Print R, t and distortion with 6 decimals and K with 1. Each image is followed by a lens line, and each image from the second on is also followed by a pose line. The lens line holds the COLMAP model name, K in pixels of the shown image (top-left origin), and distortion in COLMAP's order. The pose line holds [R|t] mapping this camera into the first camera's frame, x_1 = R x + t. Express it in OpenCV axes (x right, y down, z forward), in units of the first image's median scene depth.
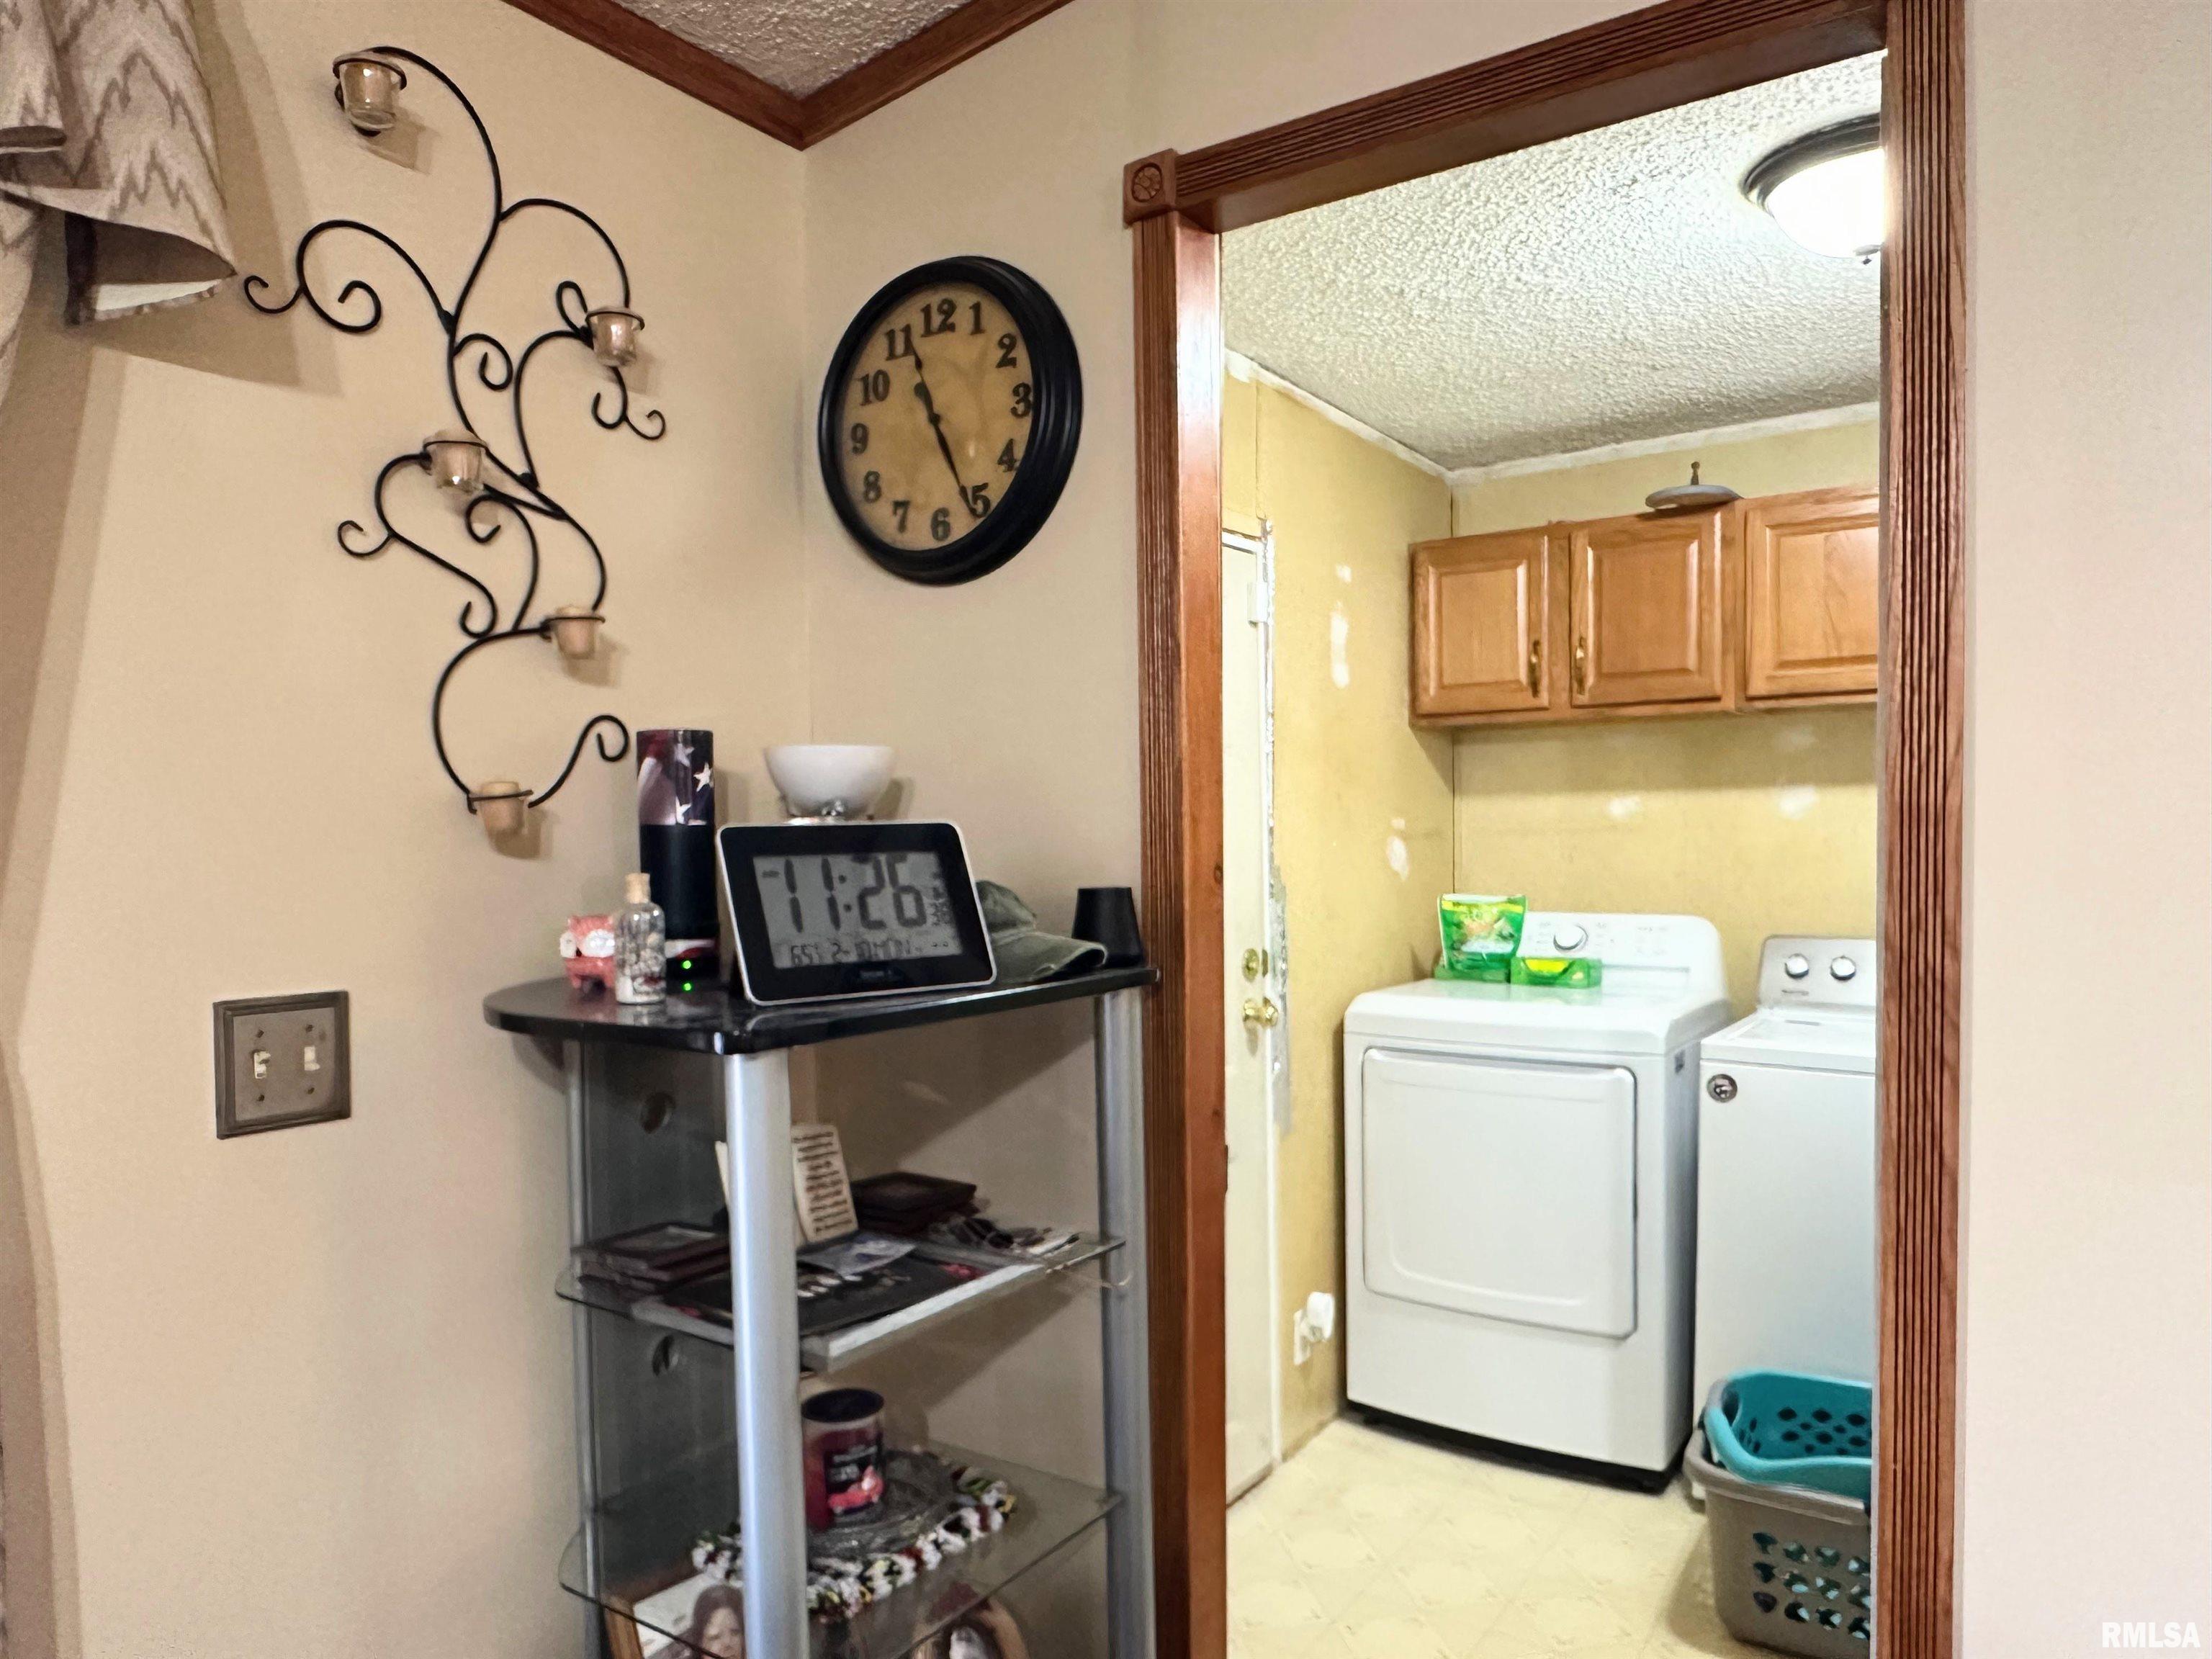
lens RADIAL K [[1454.1, 0, 1083.6], [0, 1454.1, 877.1], [0, 0, 1]] dist [-0.003143, -0.000214]
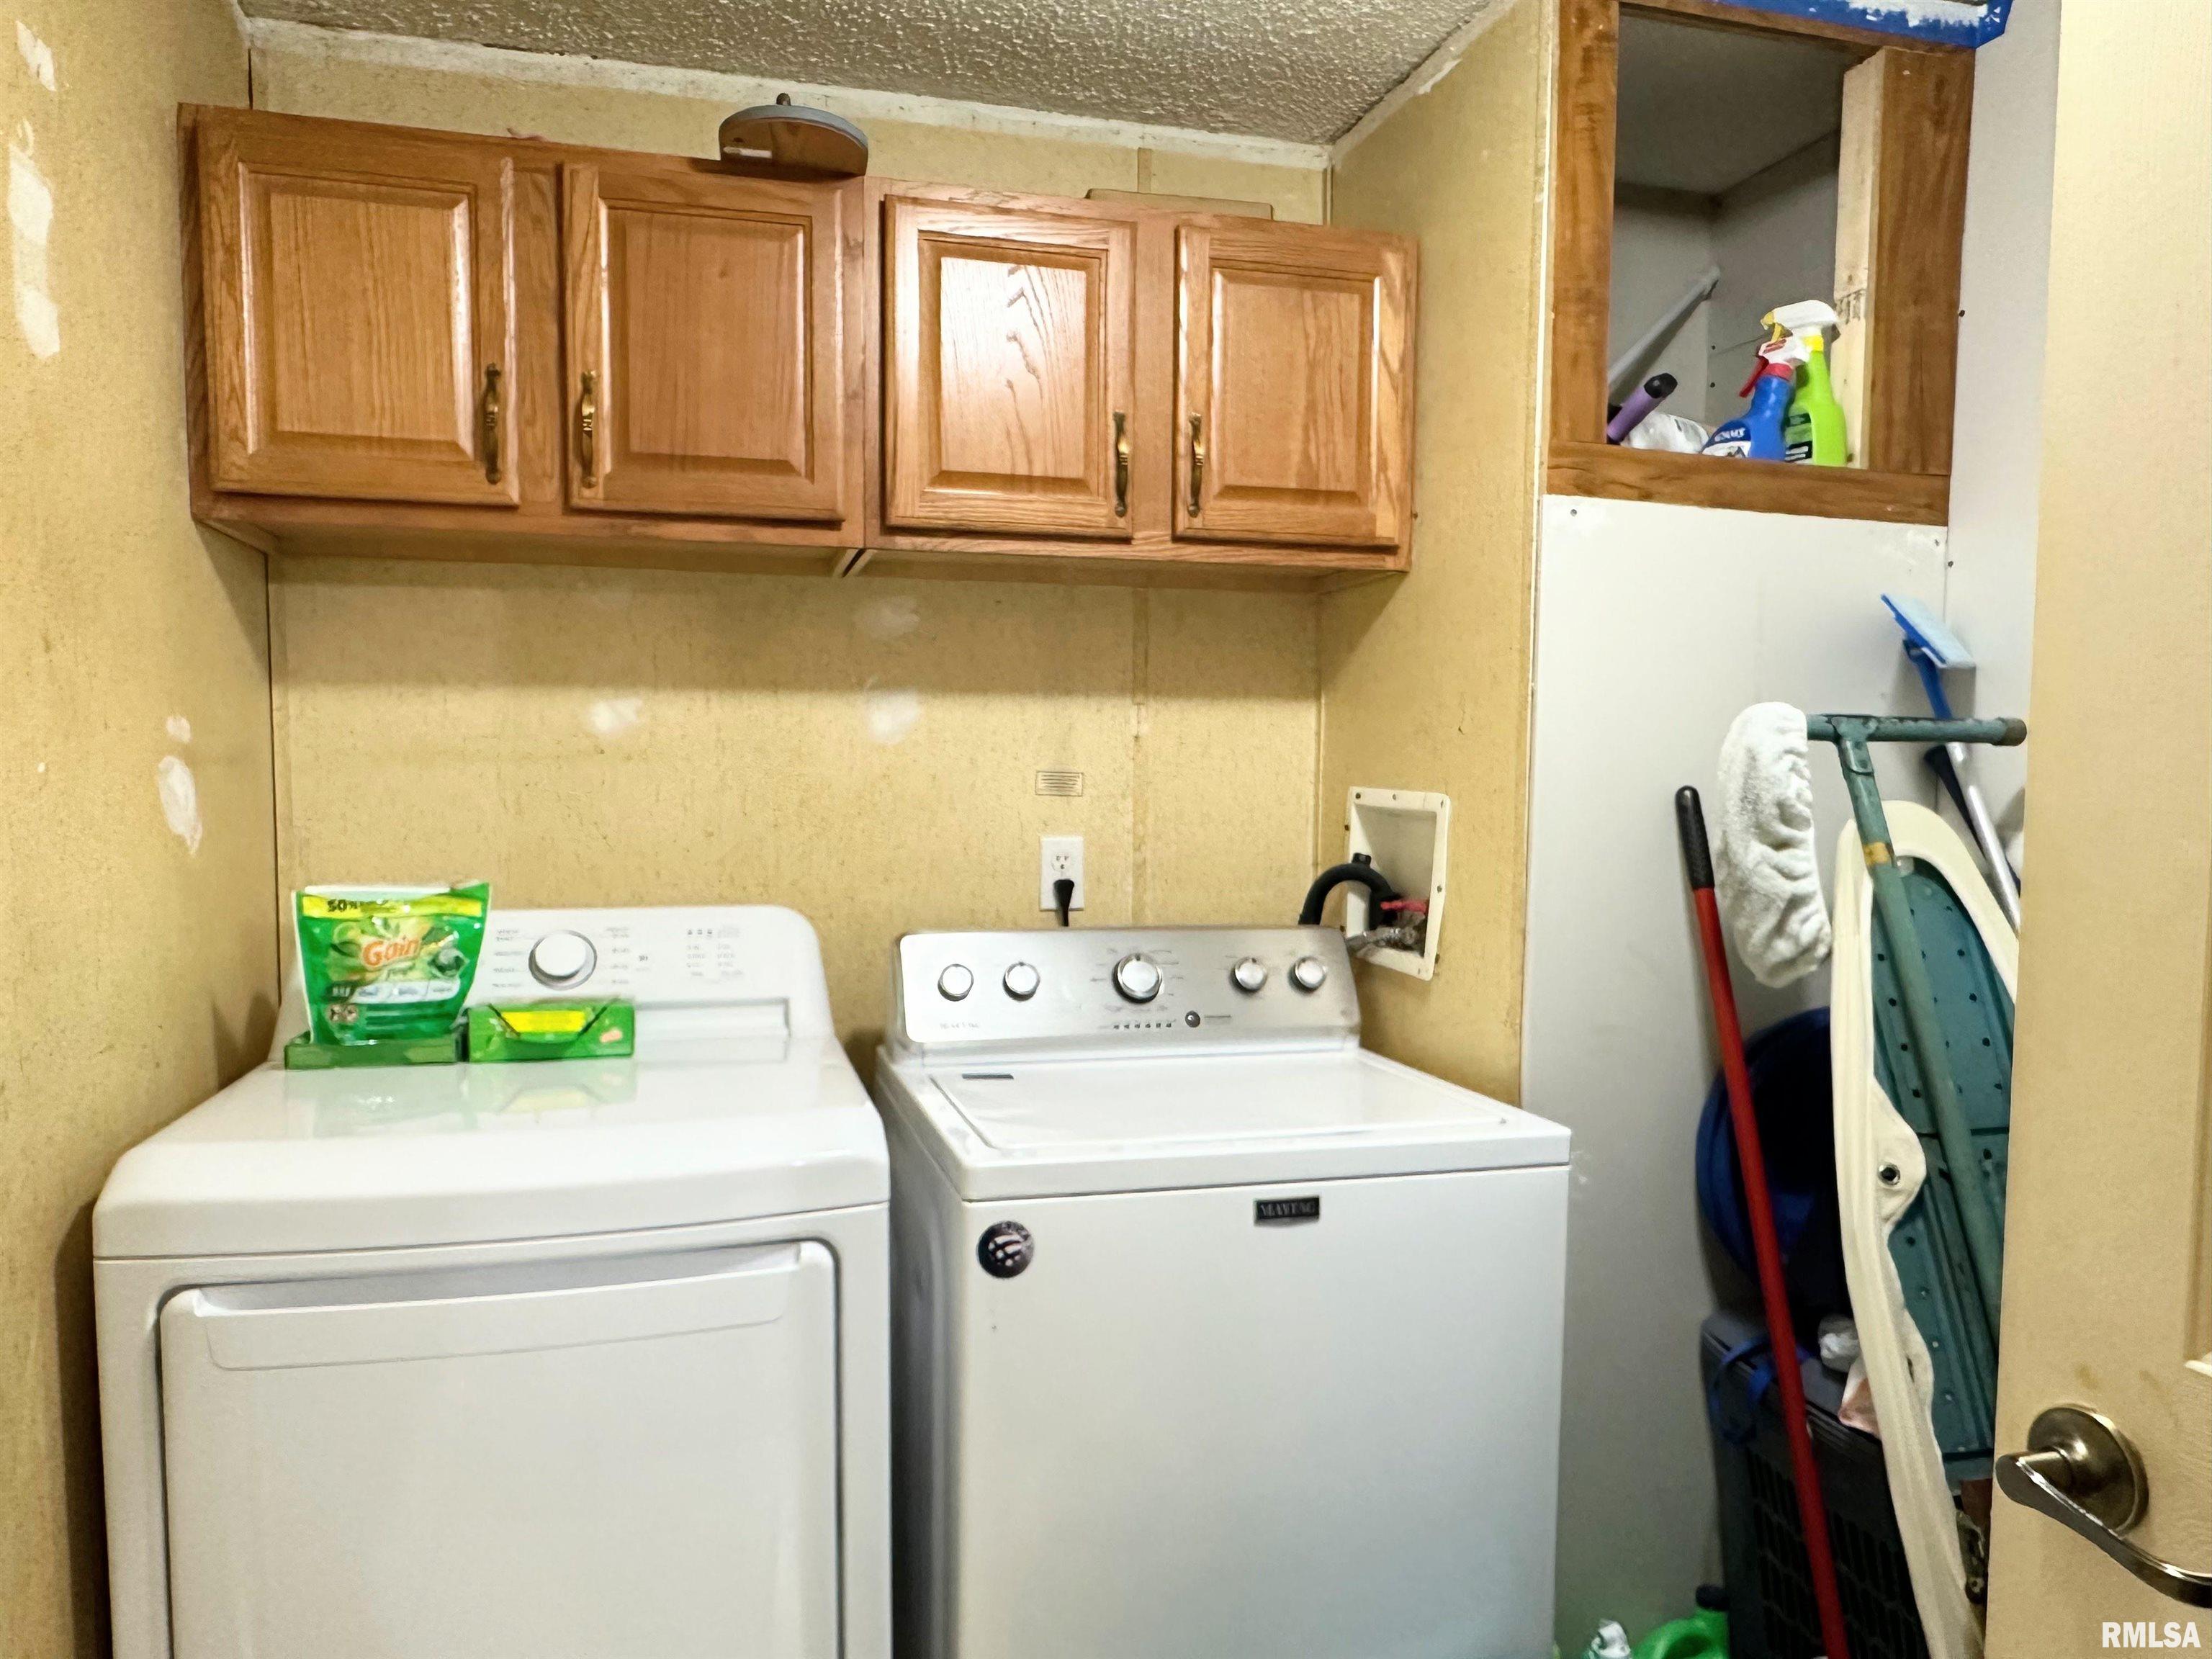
lens RADIAL K [[1454.1, 0, 1083.6], [0, 1454.1, 877.1], [0, 0, 1]] dist [-0.003143, -0.000214]
pose [[0.639309, -0.037630, 0.768029, 0.052299], [0.012185, 0.999172, 0.038811, -0.005536], [-0.768853, -0.015454, 0.639238, 0.523788]]
